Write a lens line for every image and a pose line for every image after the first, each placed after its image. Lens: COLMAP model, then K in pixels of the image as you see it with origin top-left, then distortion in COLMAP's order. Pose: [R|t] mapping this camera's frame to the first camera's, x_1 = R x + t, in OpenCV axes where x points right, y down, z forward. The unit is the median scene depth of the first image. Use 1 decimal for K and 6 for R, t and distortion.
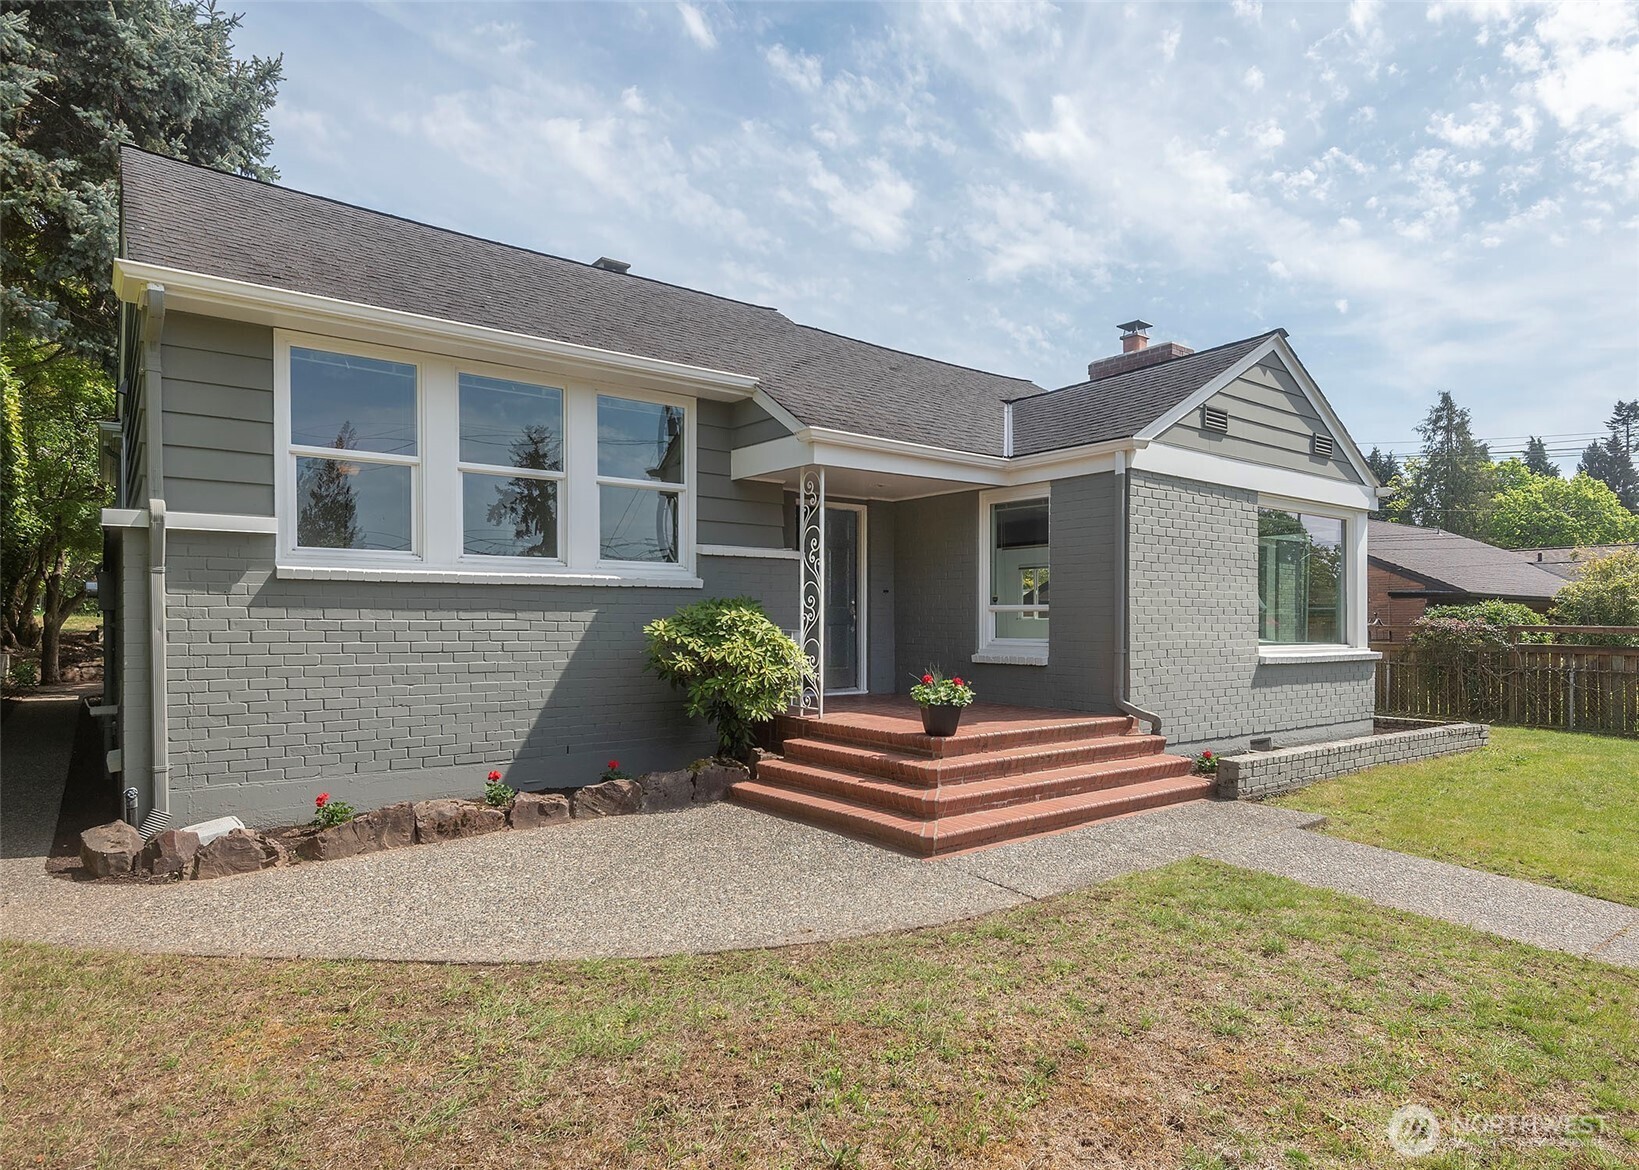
lens RADIAL K [[877.7, 0, 875.4], [0, 877.7, 577.1], [0, 0, 1]] dist [0.032014, -0.025350]
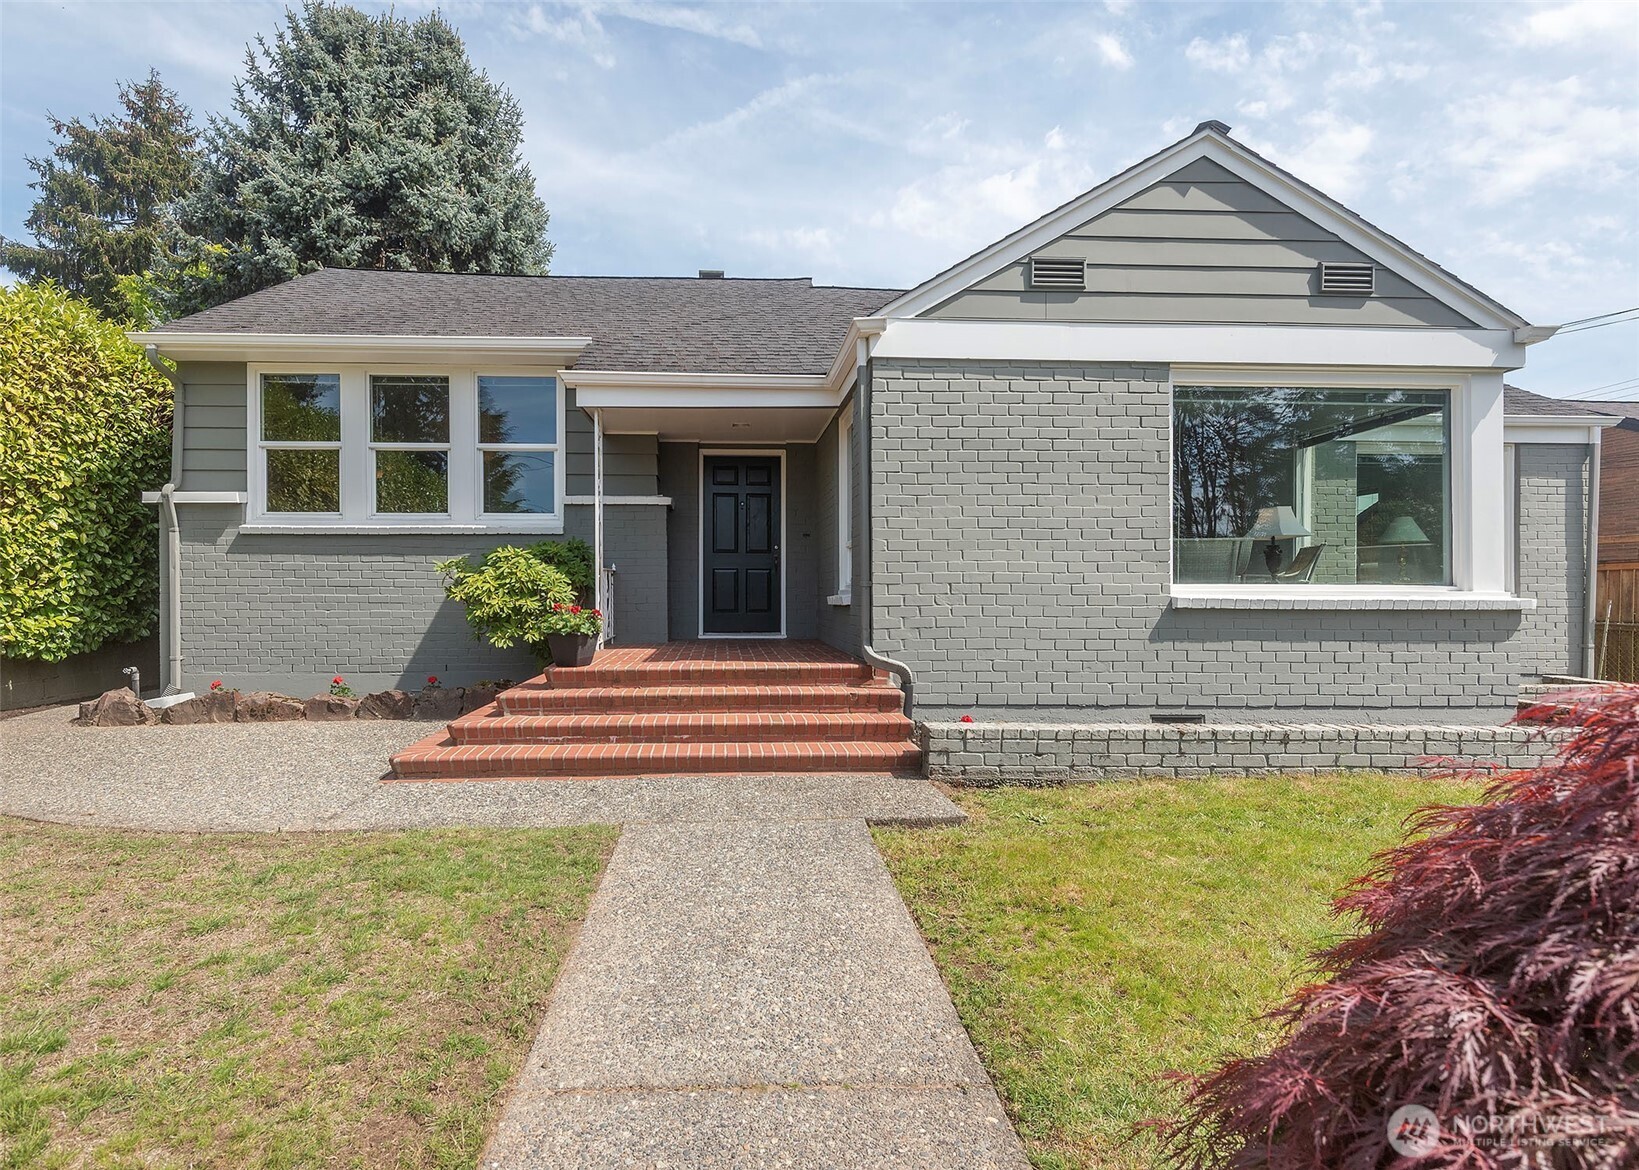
lens RADIAL K [[762.6, 0, 903.3], [0, 762.6, 565.4], [0, 0, 1]] dist [0.001196, -0.000463]
pose [[0.821823, -0.028664, -0.569022, 0.560752], [0.030911, 0.999506, -0.005706, 0.056892], [0.568904, -0.012900, 0.822303, 0.353028]]
